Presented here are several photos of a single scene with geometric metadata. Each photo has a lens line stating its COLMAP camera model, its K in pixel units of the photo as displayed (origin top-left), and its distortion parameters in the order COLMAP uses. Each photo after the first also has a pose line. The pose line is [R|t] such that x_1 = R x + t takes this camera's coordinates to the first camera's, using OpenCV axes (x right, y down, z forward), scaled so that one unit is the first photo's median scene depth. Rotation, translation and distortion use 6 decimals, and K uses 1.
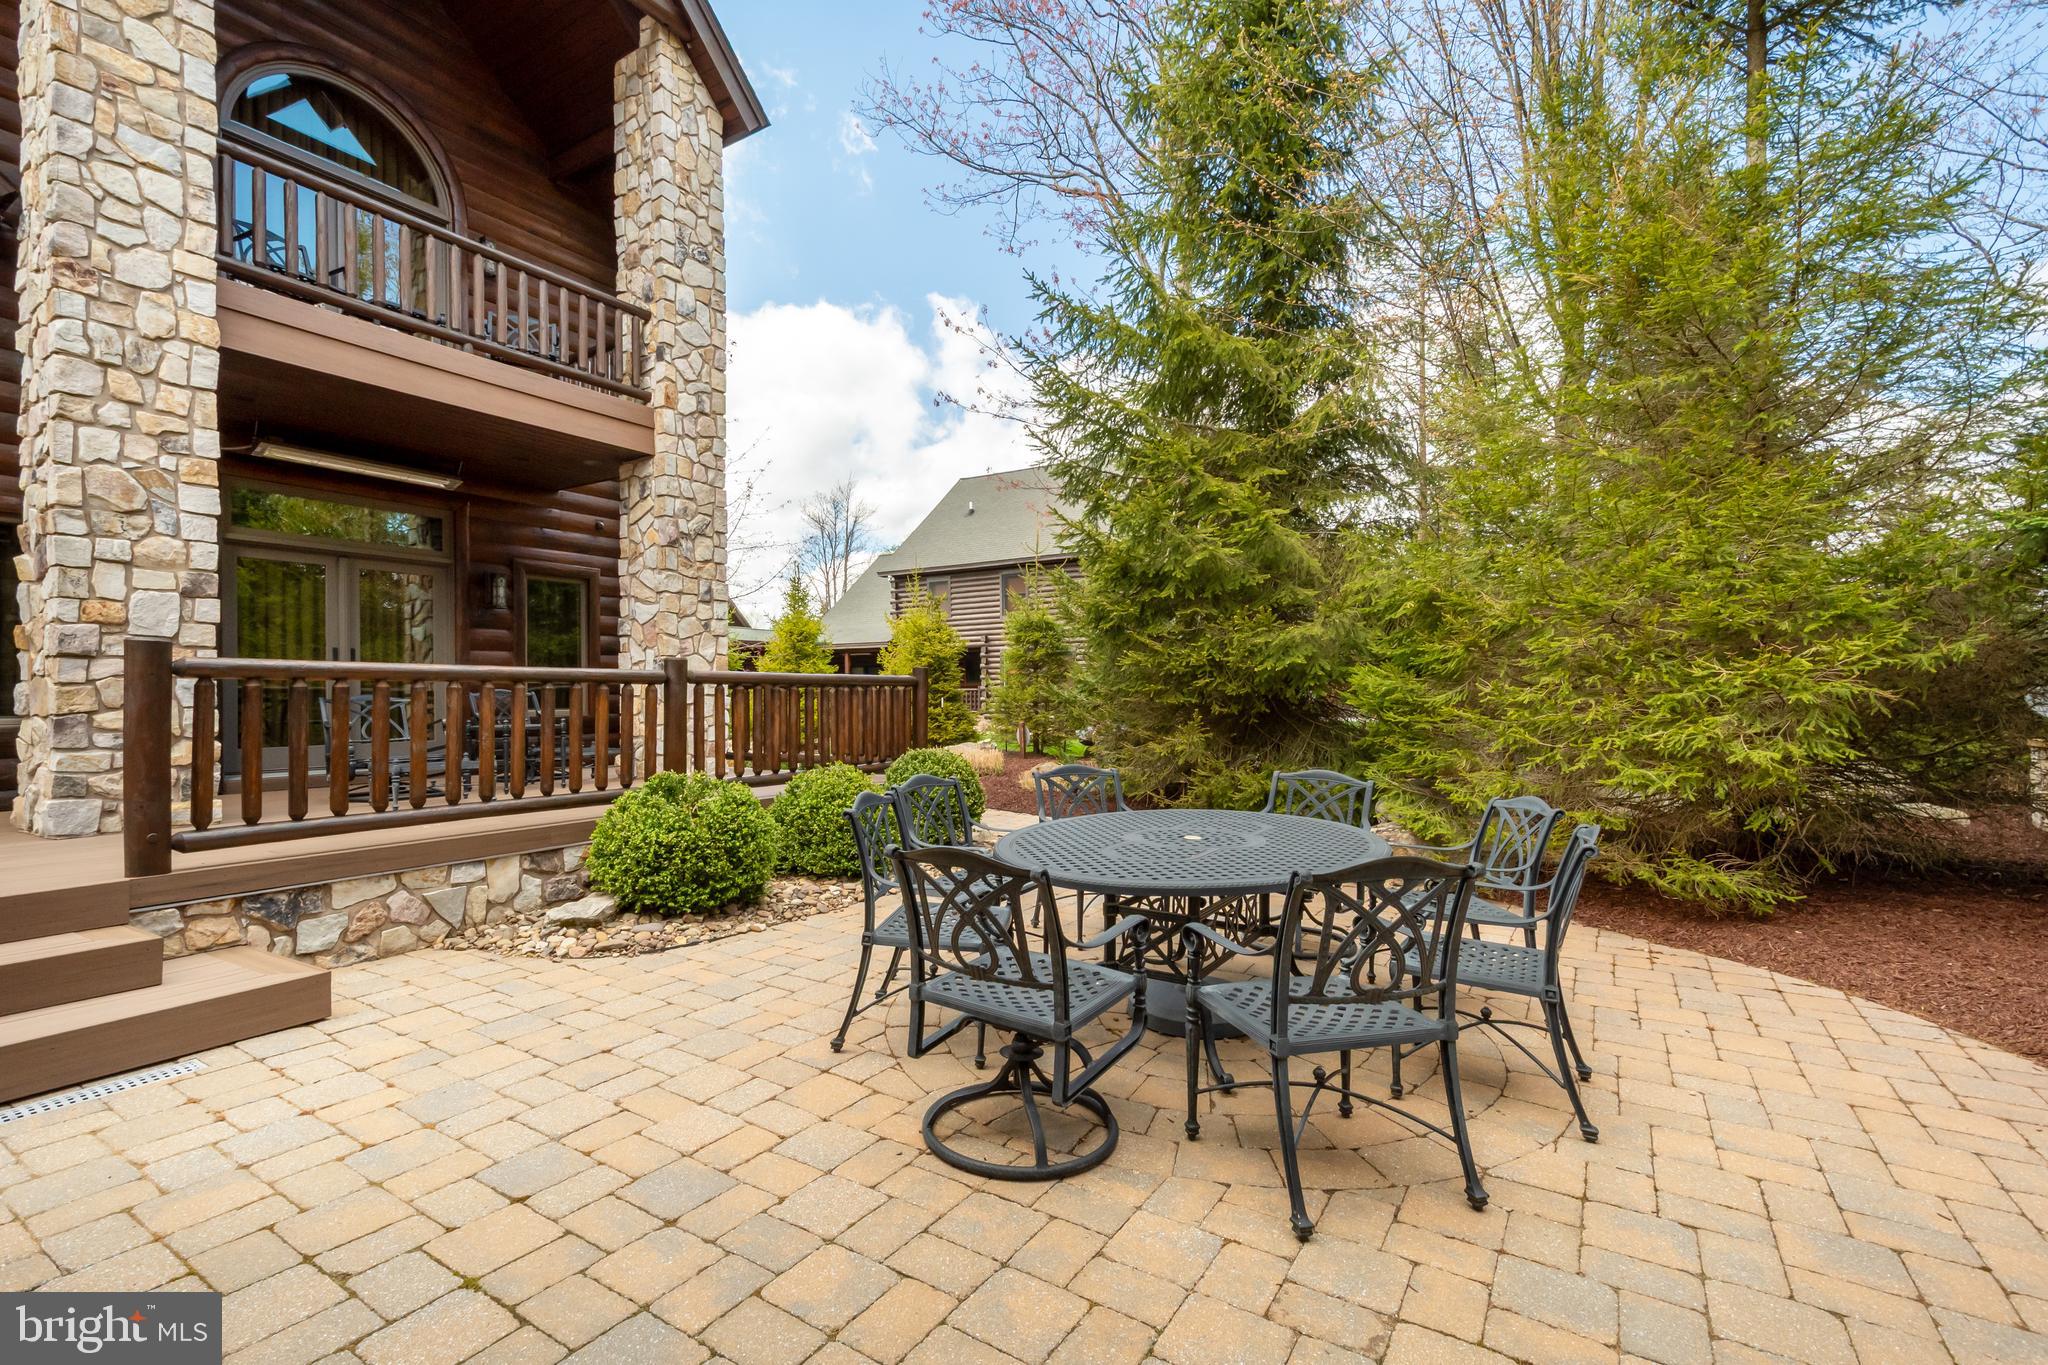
lens RADIAL K [[915.1, 0, 1024.0], [0, 915.1, 682.5], [0, 0, 1]] dist [0.001809, 0.000016]
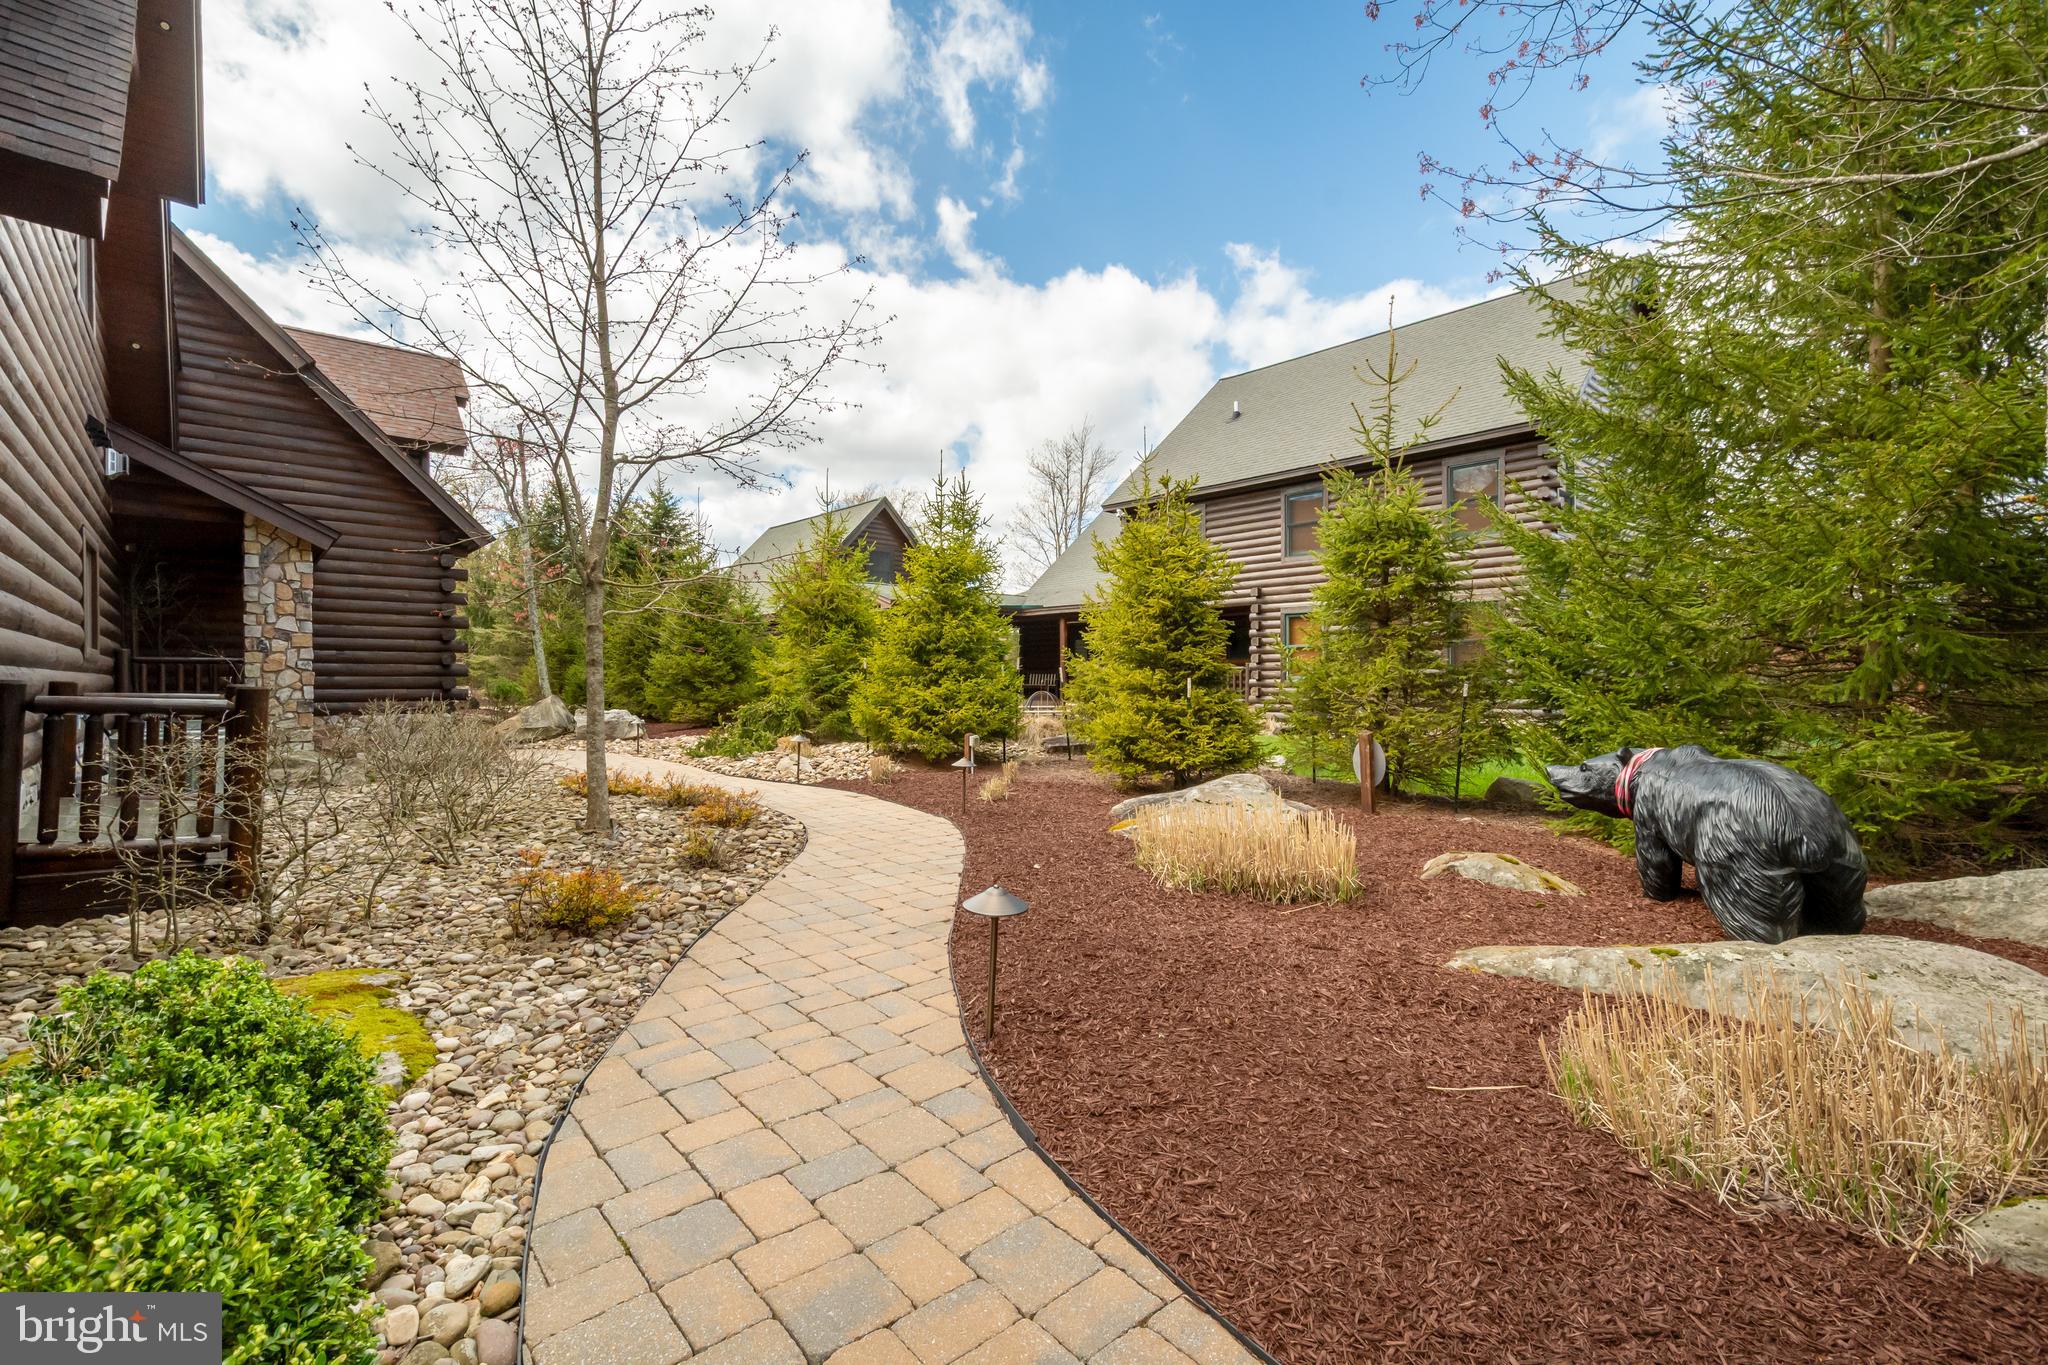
lens RADIAL K [[915.1, 0, 1024.0], [0, 915.1, 682.5], [0, 0, 1]] dist [0.001809, 0.000016]
pose [[0.963142, 0.011835, -0.268735, -0.039765], [-0.006779, 0.999782, 0.019731, 0.008968], [0.268910, -0.017182, 0.963012, 0.471099]]
